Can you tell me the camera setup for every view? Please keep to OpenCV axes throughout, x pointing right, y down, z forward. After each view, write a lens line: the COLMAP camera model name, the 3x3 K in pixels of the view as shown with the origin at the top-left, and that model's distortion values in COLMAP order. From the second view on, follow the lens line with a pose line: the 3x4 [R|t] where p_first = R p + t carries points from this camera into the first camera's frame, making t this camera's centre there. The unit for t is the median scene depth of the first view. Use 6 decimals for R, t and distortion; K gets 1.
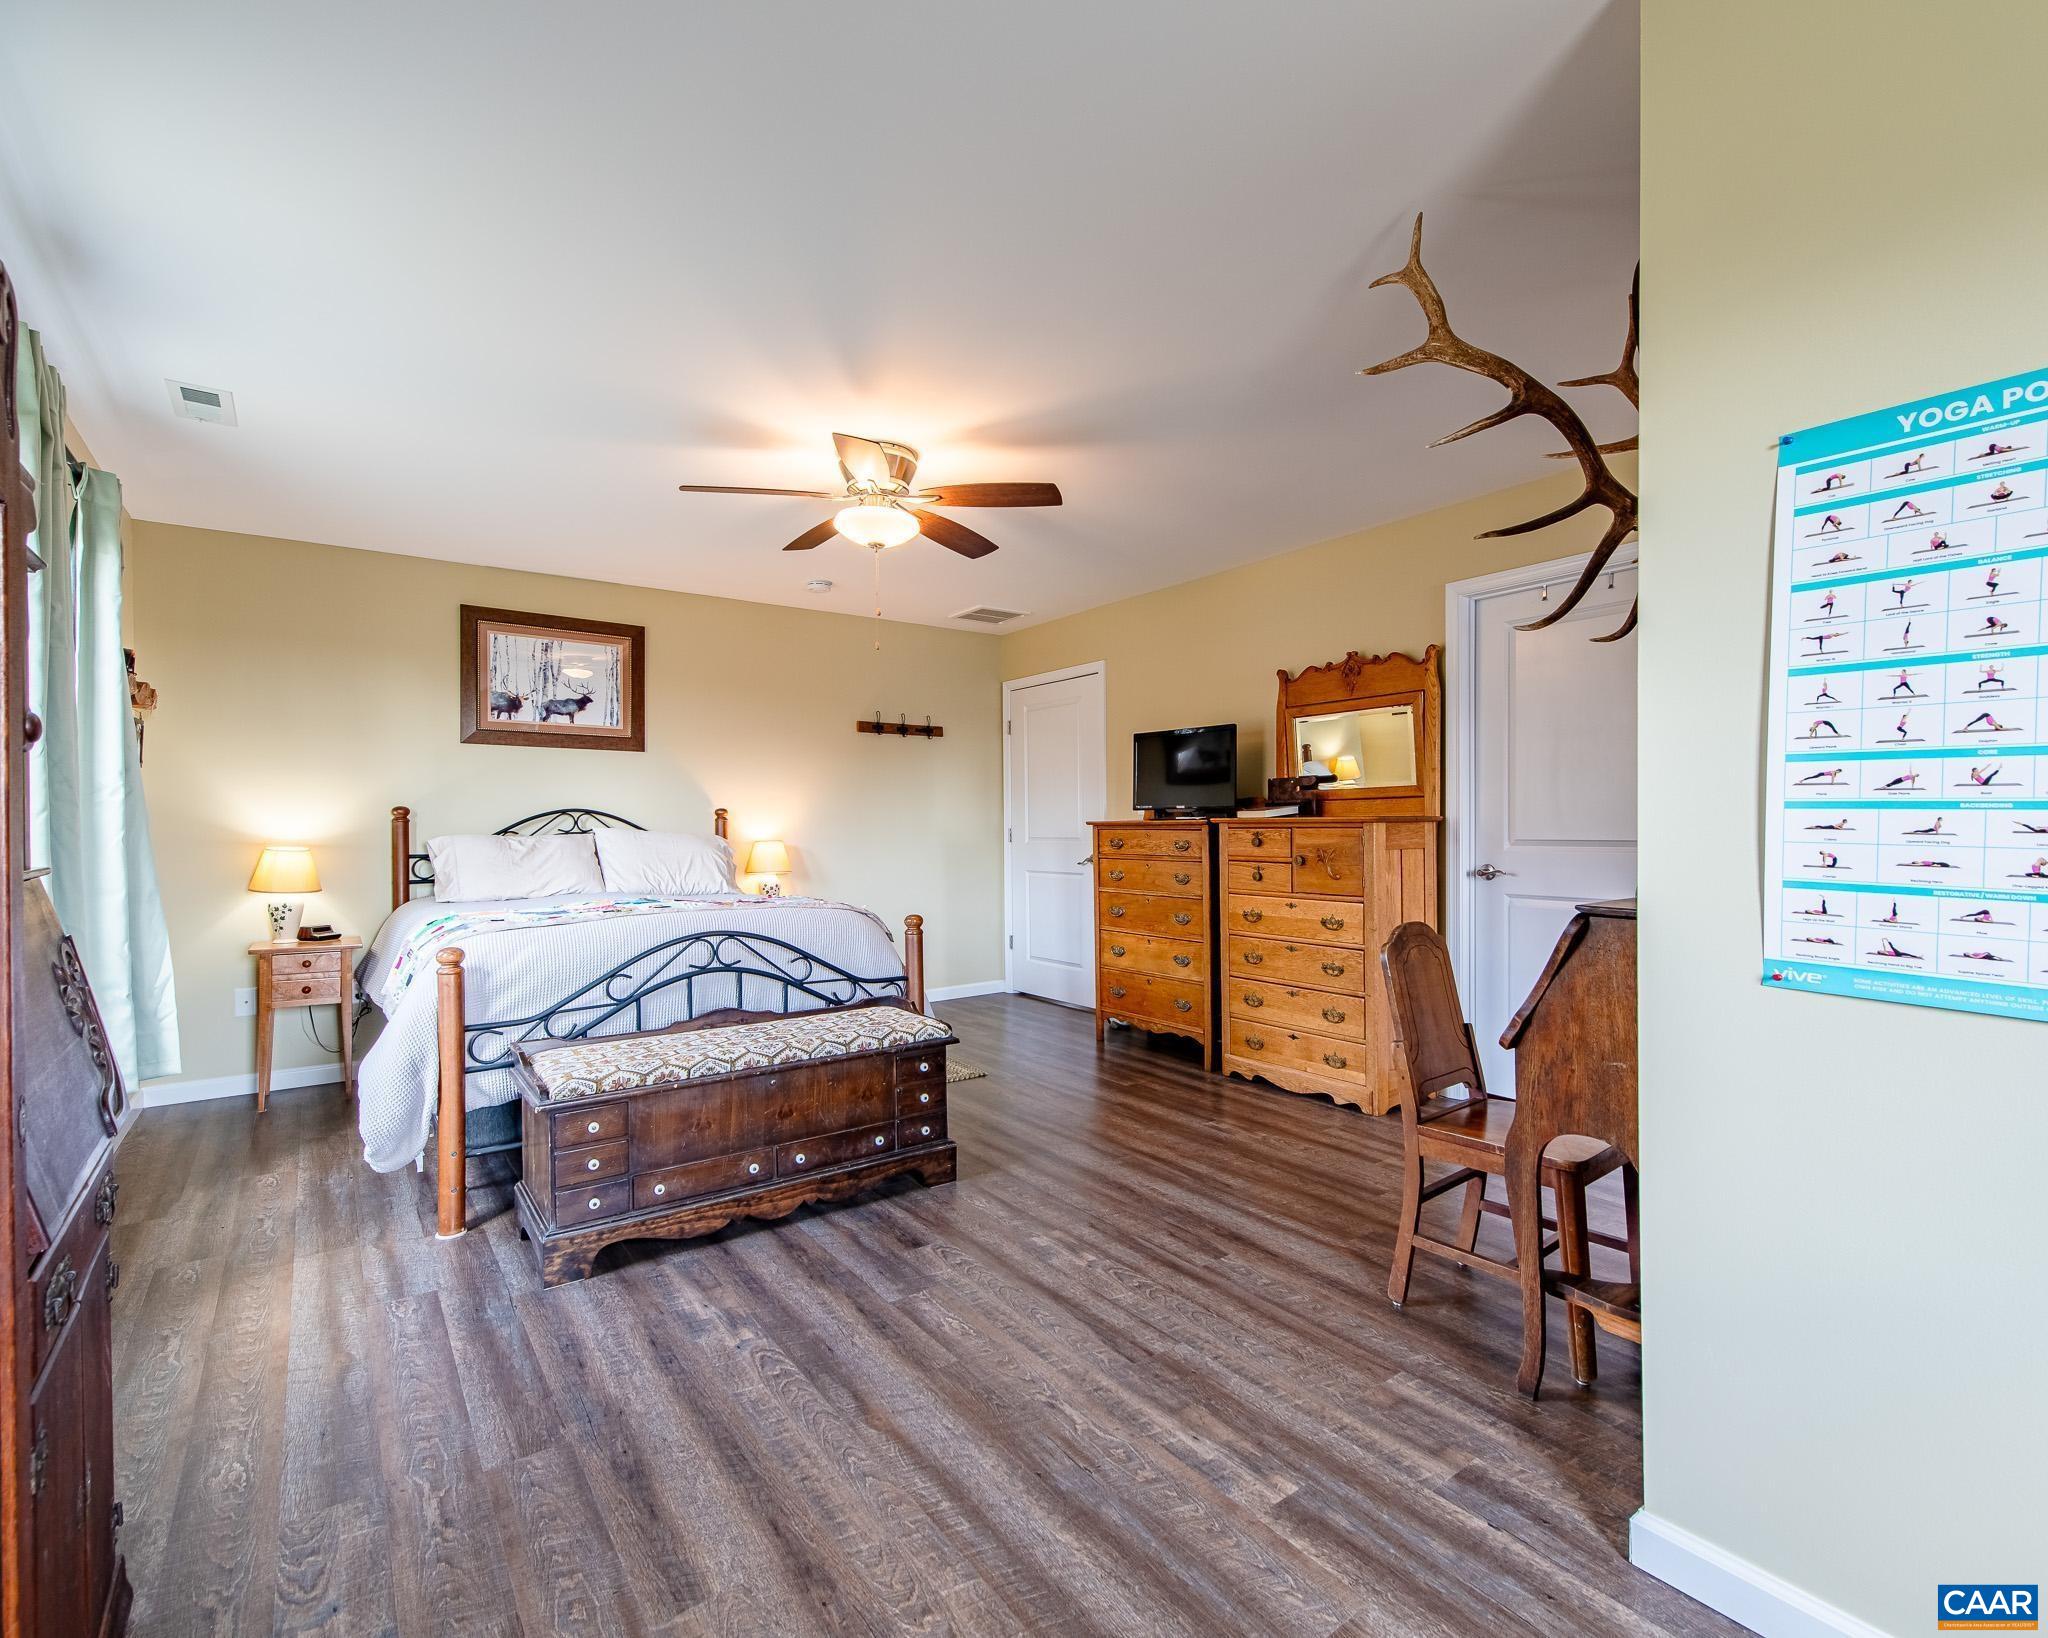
lens RADIAL K [[961.7, 0, 1012.9], [0, 961.7, 827.2], [0, 0, 1]] dist [0.018651, -0.006983]
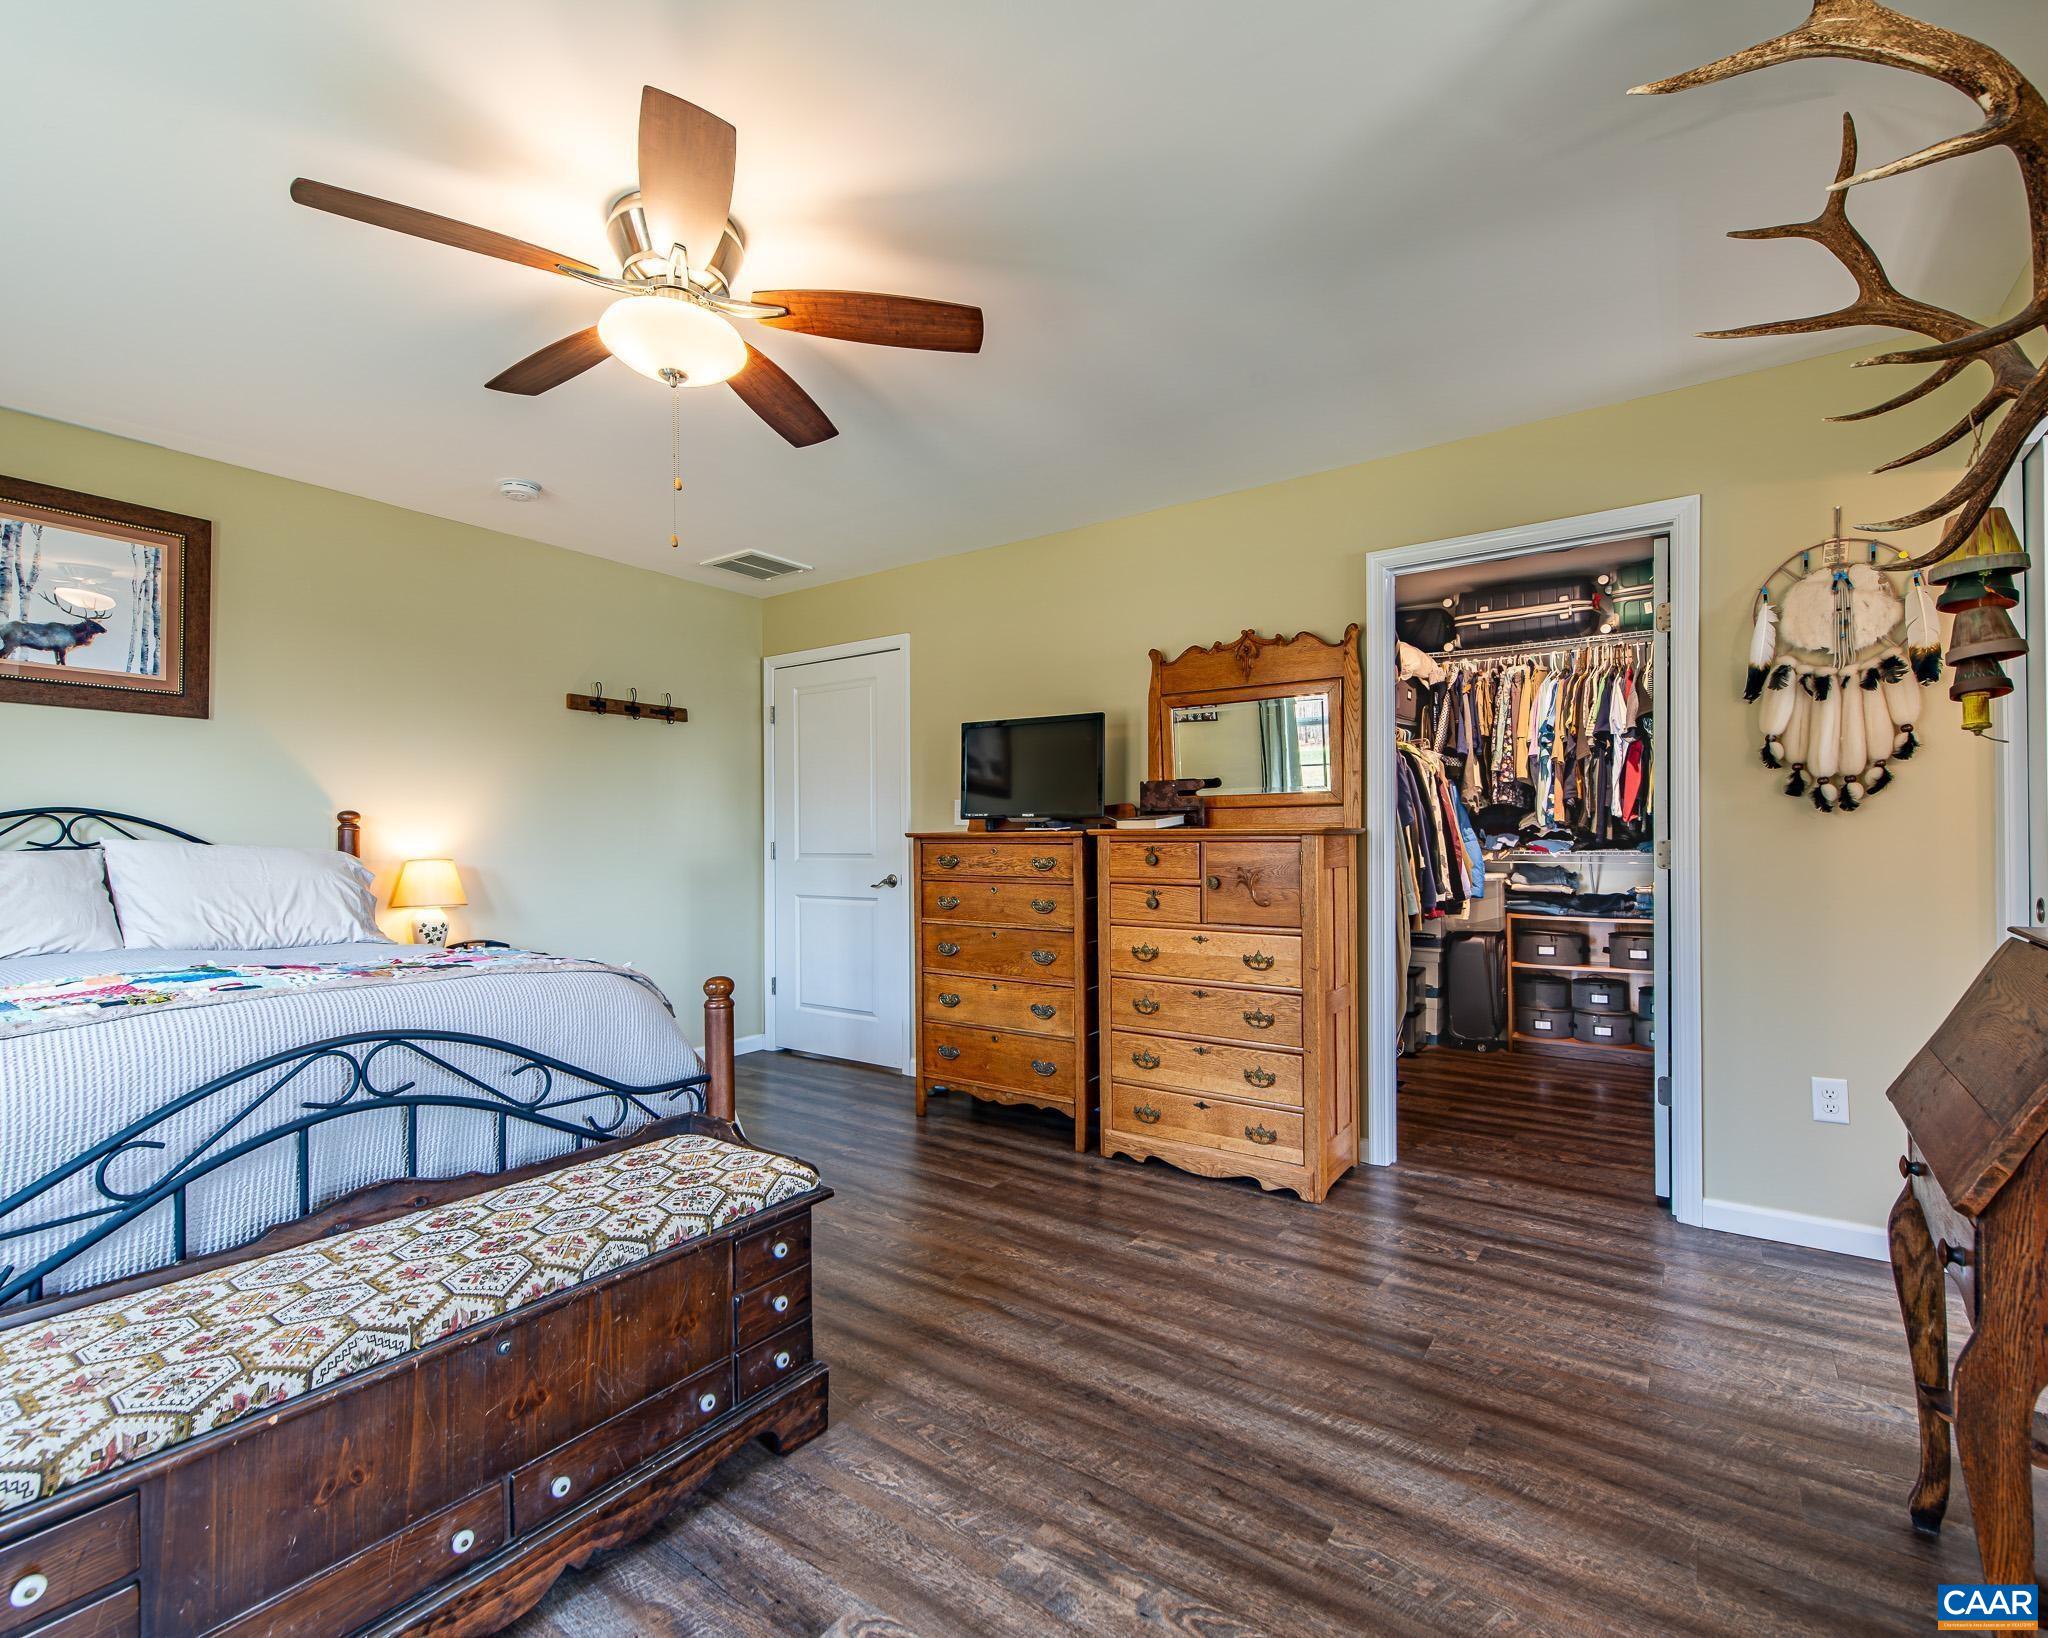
lens RADIAL K [[961.7, 0, 1013.8], [0, 961.7, 827.8], [0, 0, 1]] dist [0.018651, -0.006983]
pose [[0.947436, 0.006291, 0.319883, -0.117931], [-0.001705, 0.999892, -0.014614, 0.001360], [-0.319940, 0.013301, 0.947344, 0.318410]]
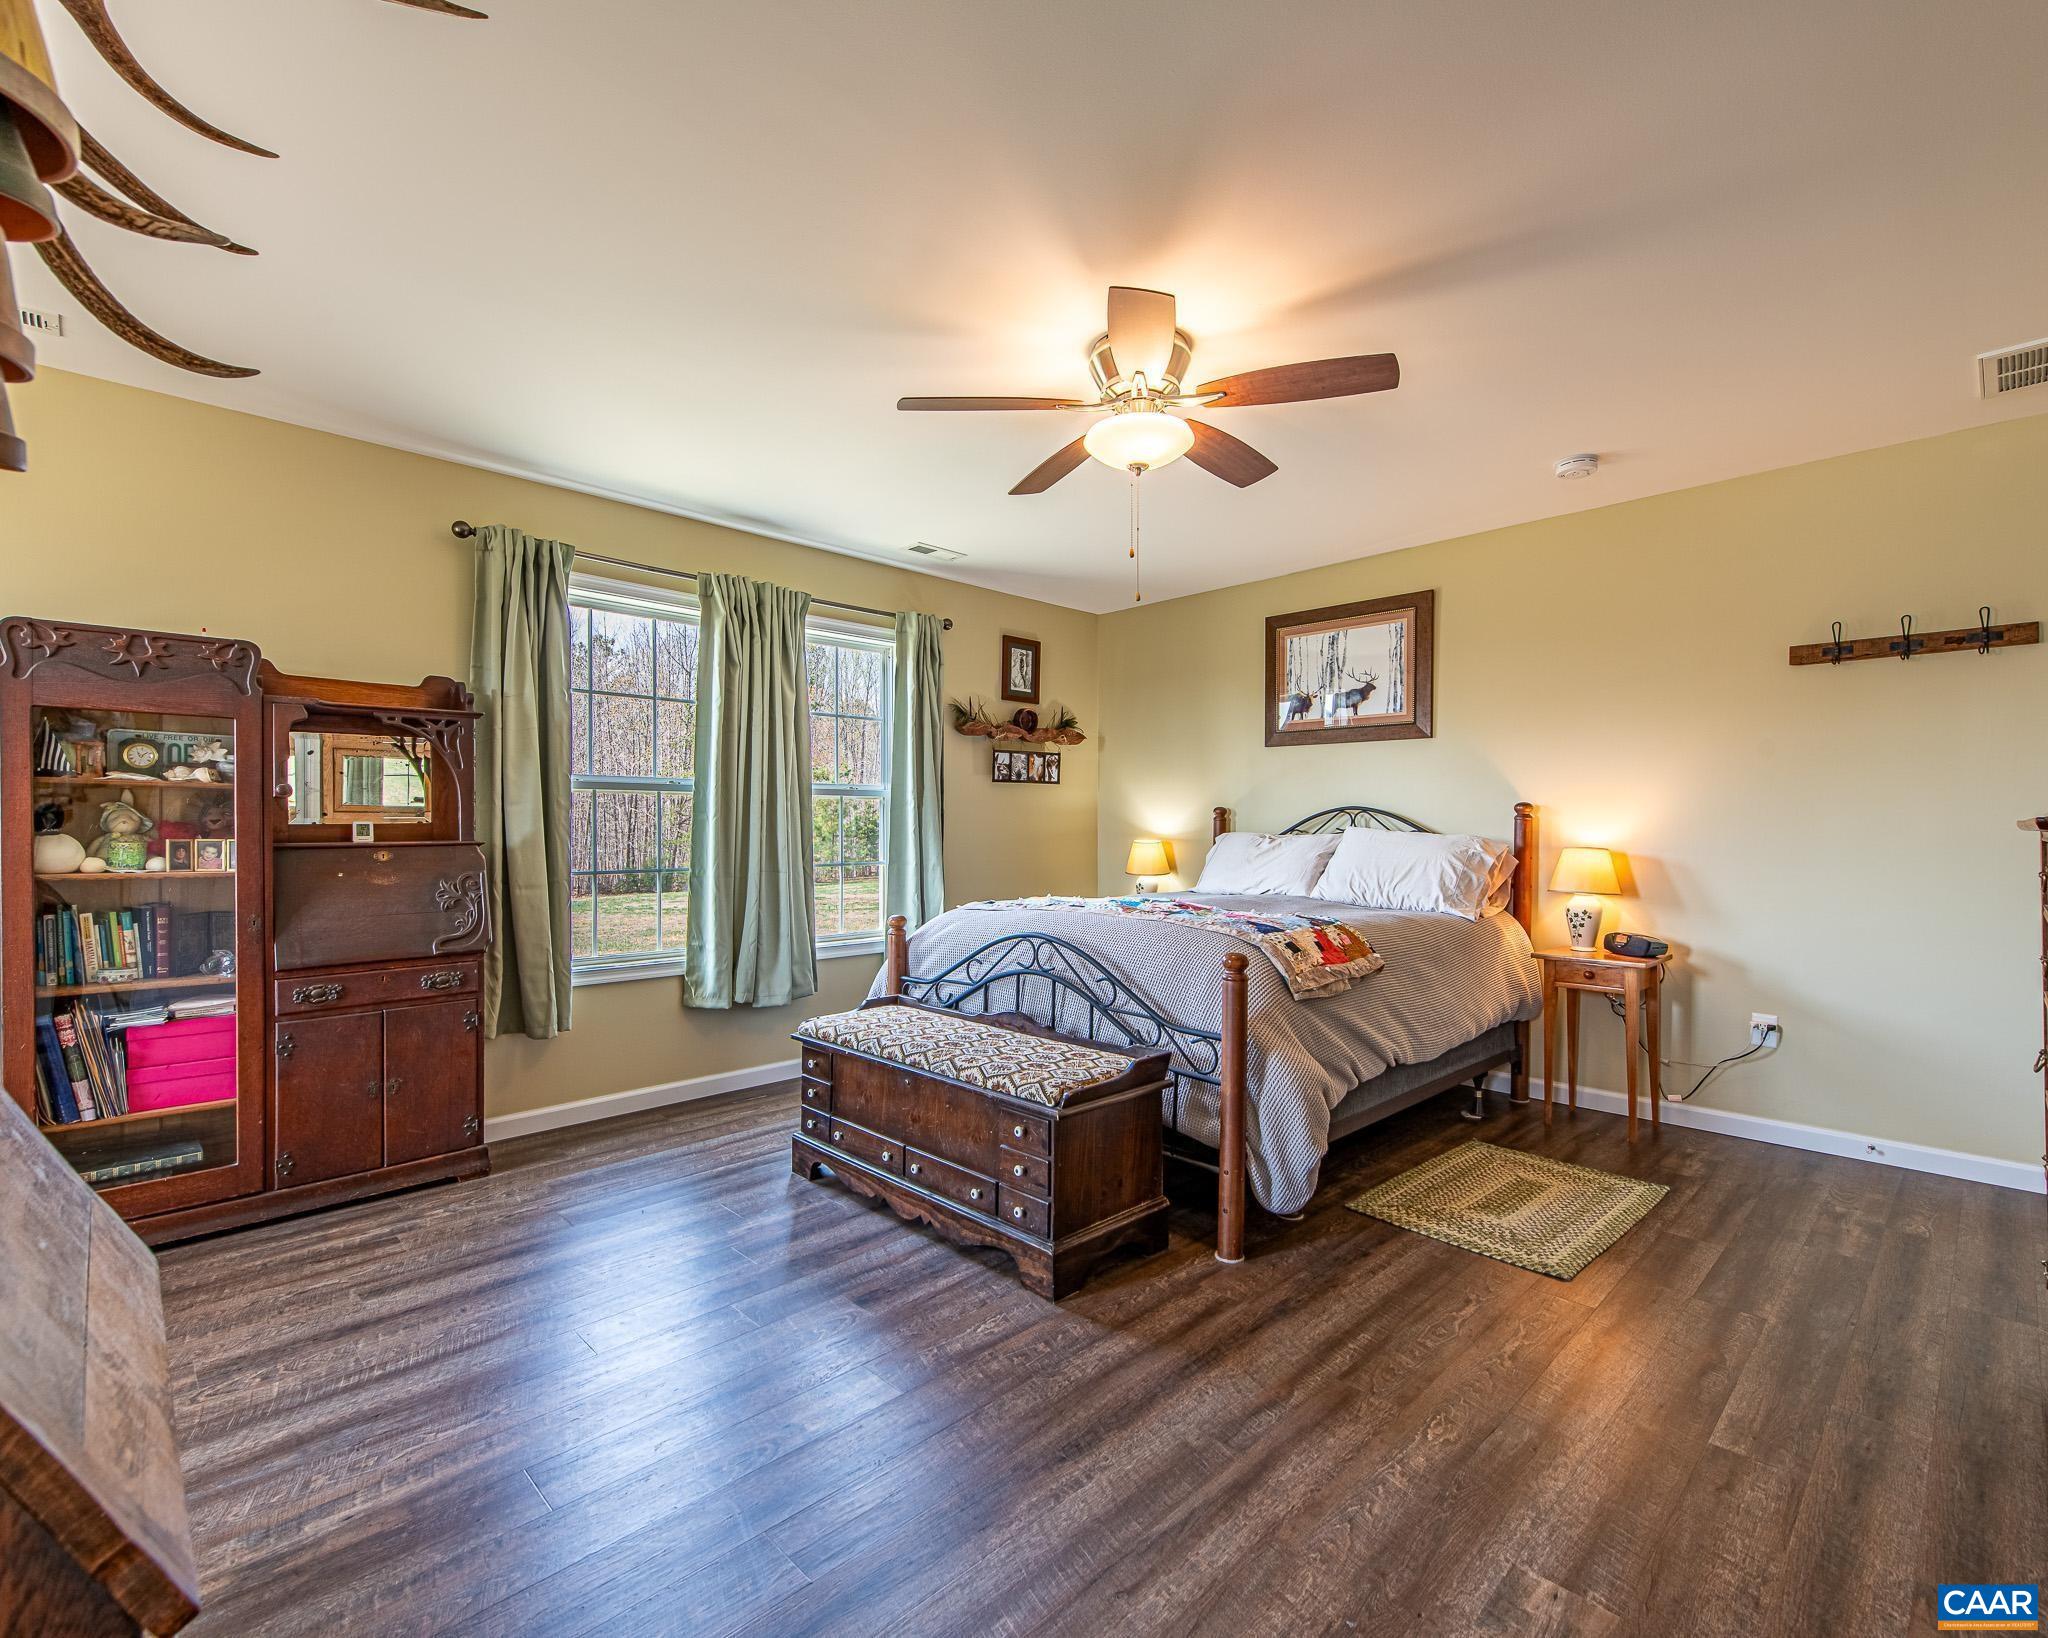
lens RADIAL K [[961.7, 0, 1013.8], [0, 961.7, 827.1], [0, 0, 1]] dist [0.018651, -0.006983]
pose [[0.142417, 0.007562, -0.989778, 0.553490], [-0.004538, 0.999965, 0.006987, -0.005659], [0.989796, 0.003496, 0.142447, 0.707411]]
